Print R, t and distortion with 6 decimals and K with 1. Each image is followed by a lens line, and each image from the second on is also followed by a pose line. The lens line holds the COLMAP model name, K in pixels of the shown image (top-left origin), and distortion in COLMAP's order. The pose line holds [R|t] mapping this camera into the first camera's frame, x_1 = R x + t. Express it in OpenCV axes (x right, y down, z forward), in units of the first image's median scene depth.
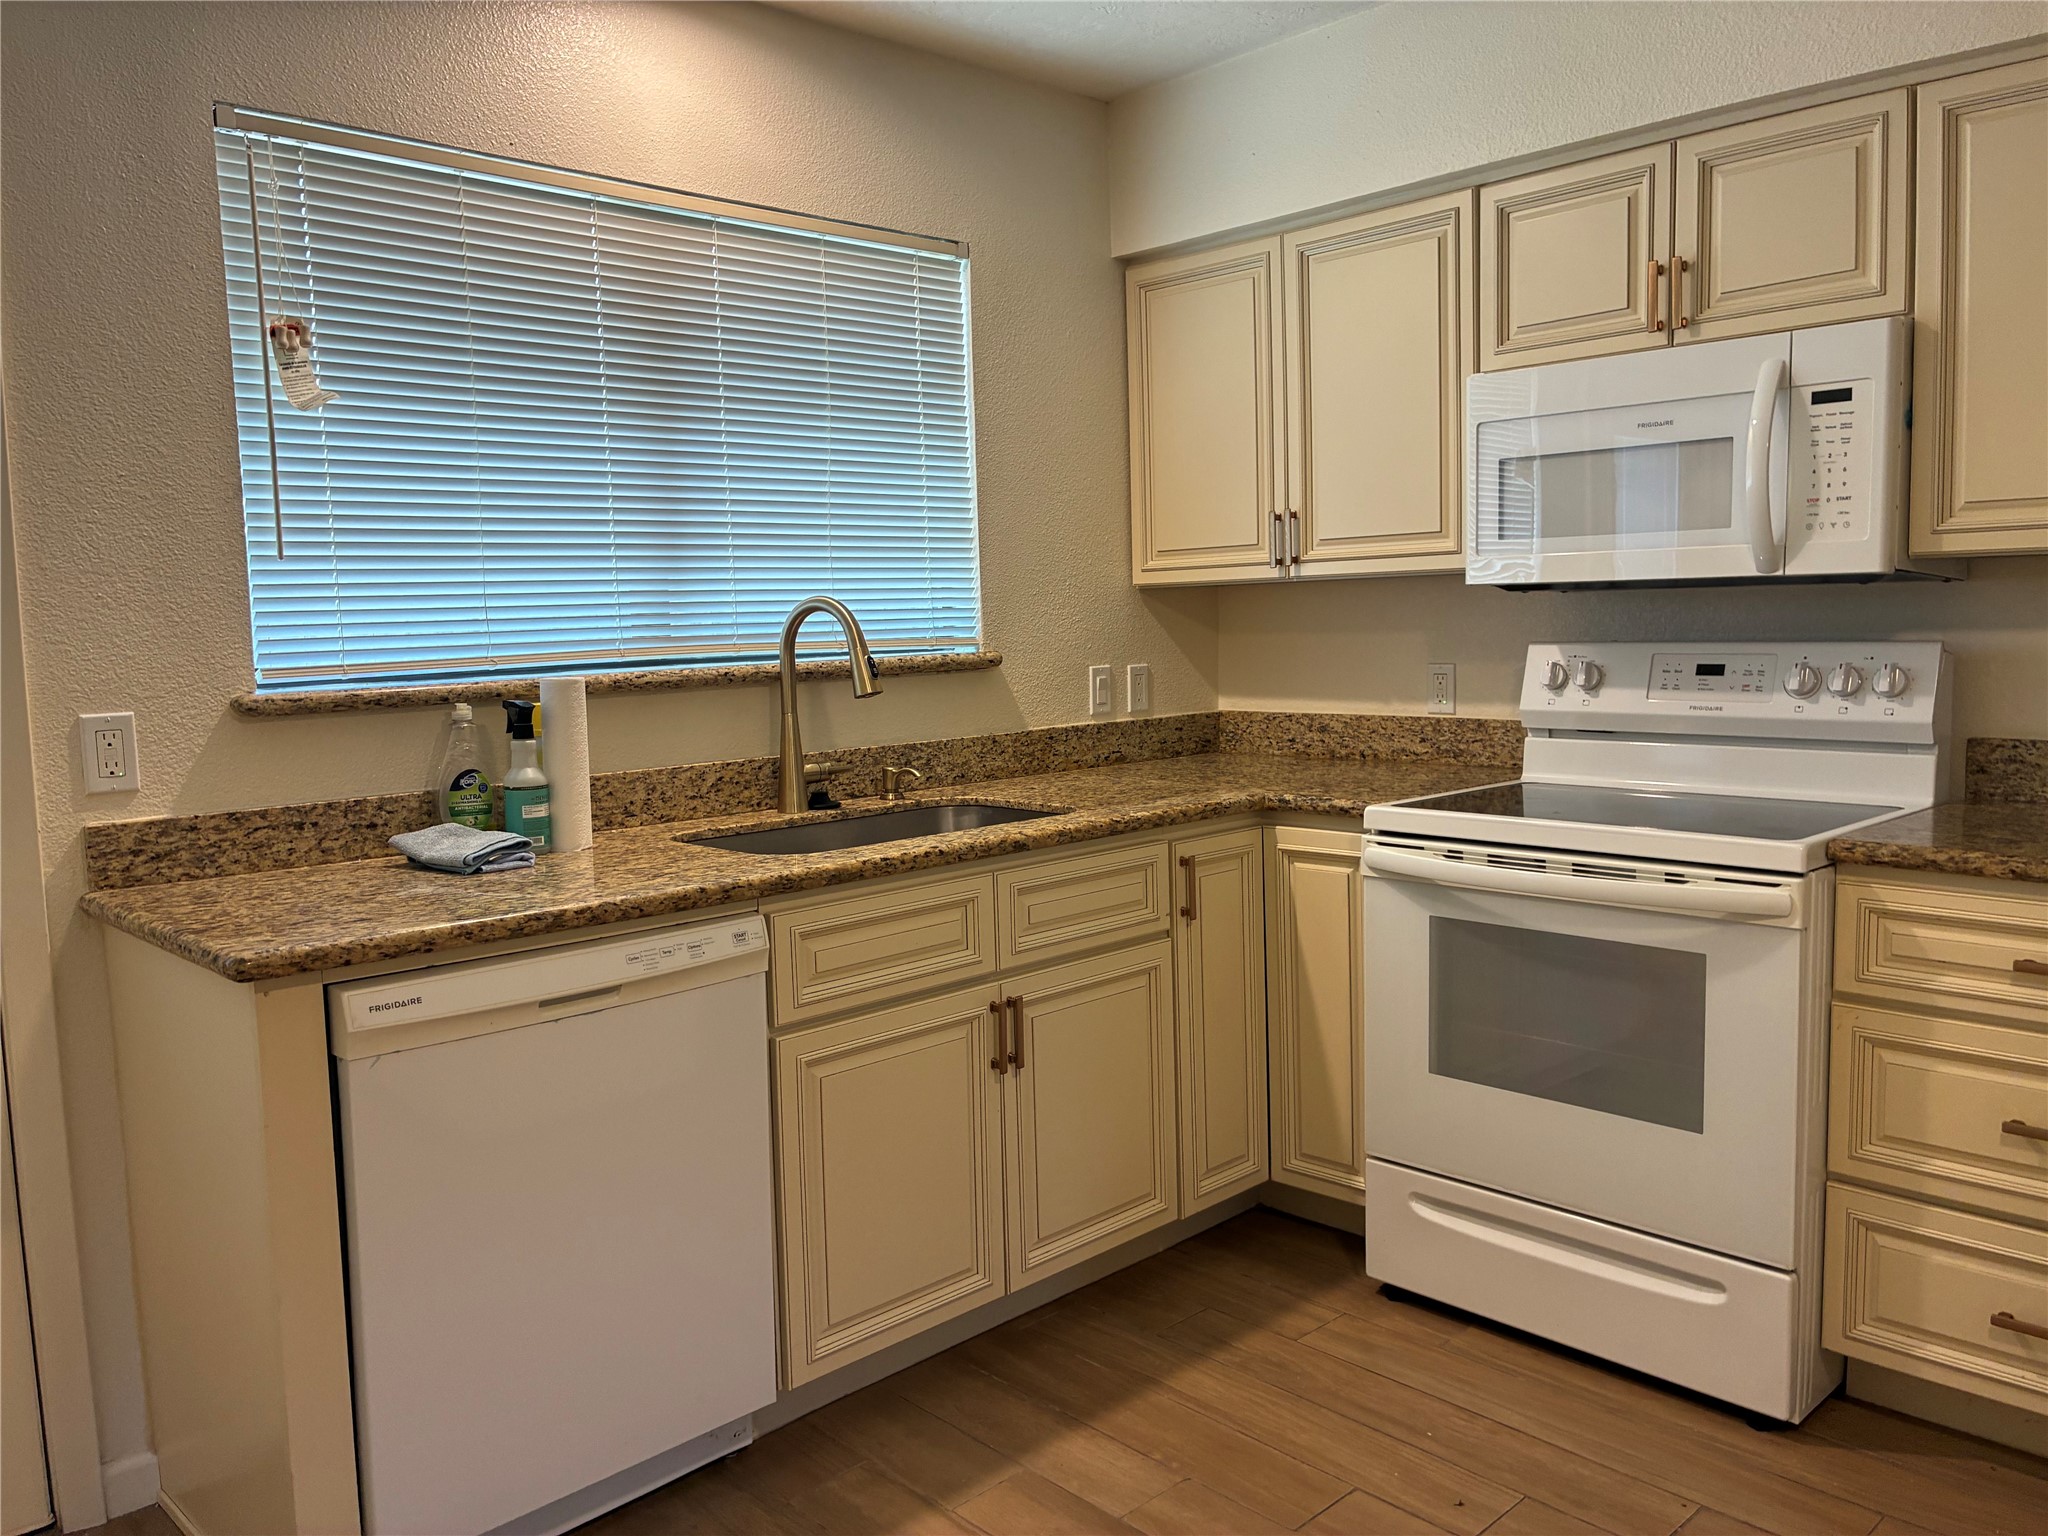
lens RADIAL K [[1518.9, 0, 1024.0], [0, 1518.9, 768.0], [0, 0, 1]] dist [0.055733, -0.094528]
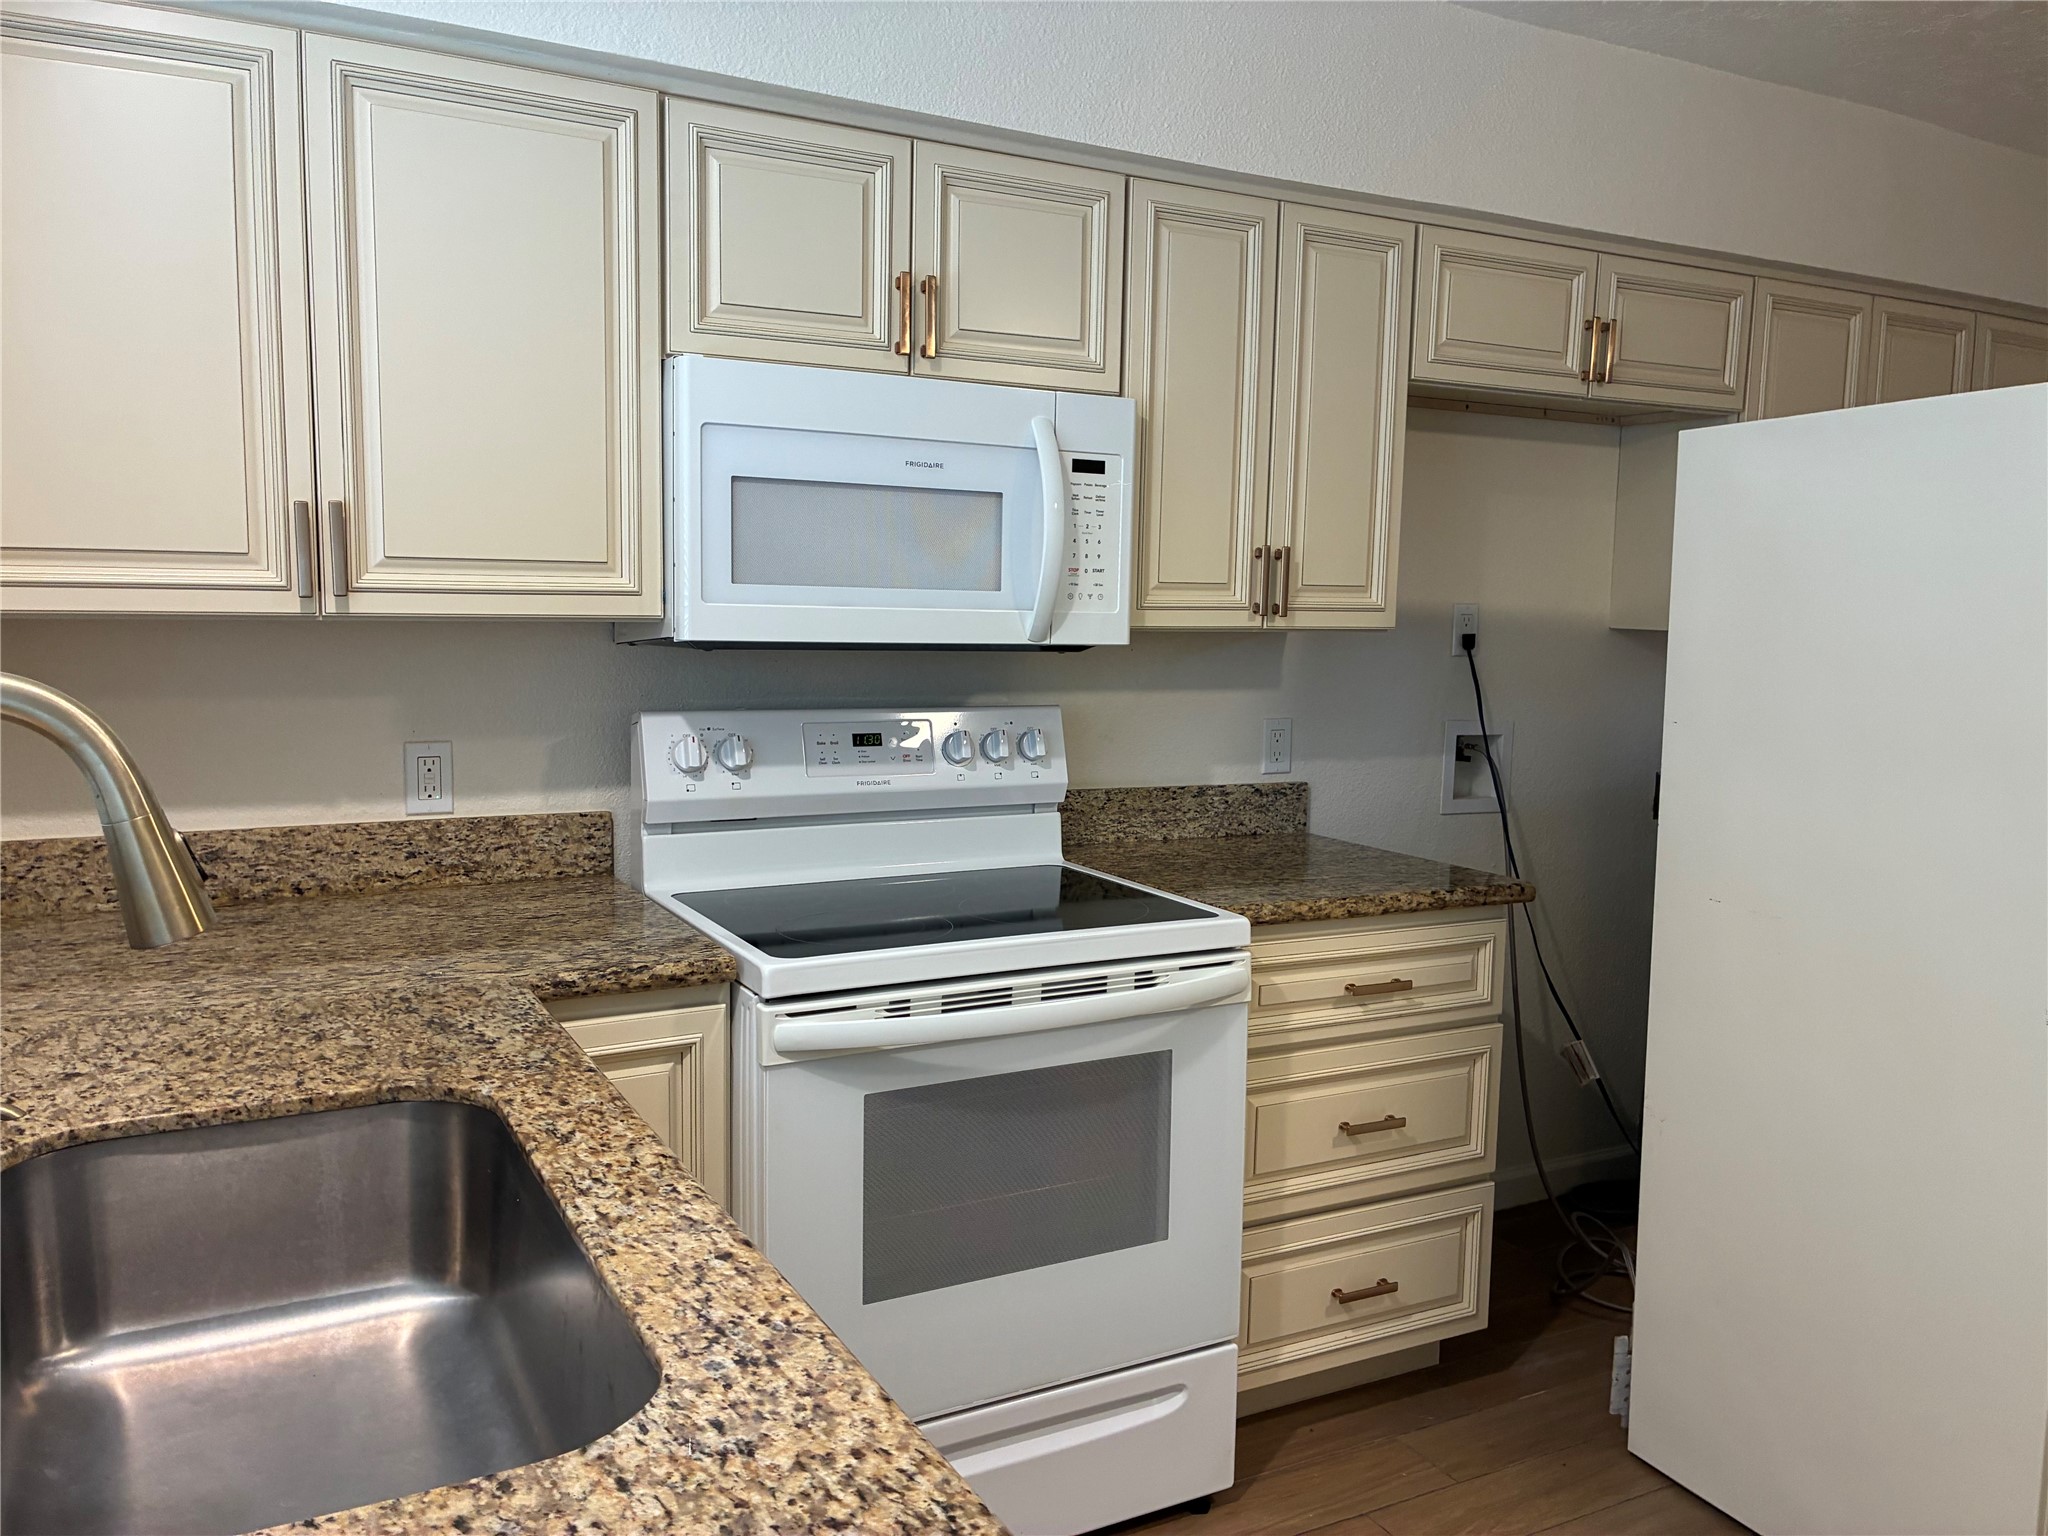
lens RADIAL K [[1603.5, 0, 1024.0], [0, 1603.5, 768.0], [0, 0, 1]] dist [0.077480, -0.125004]
pose [[0.253804, -0.078203, 0.964089, -0.555532], [0.070836, 0.995553, 0.062107, -0.127794], [-0.964658, 0.052529, 0.258215, 0.861760]]
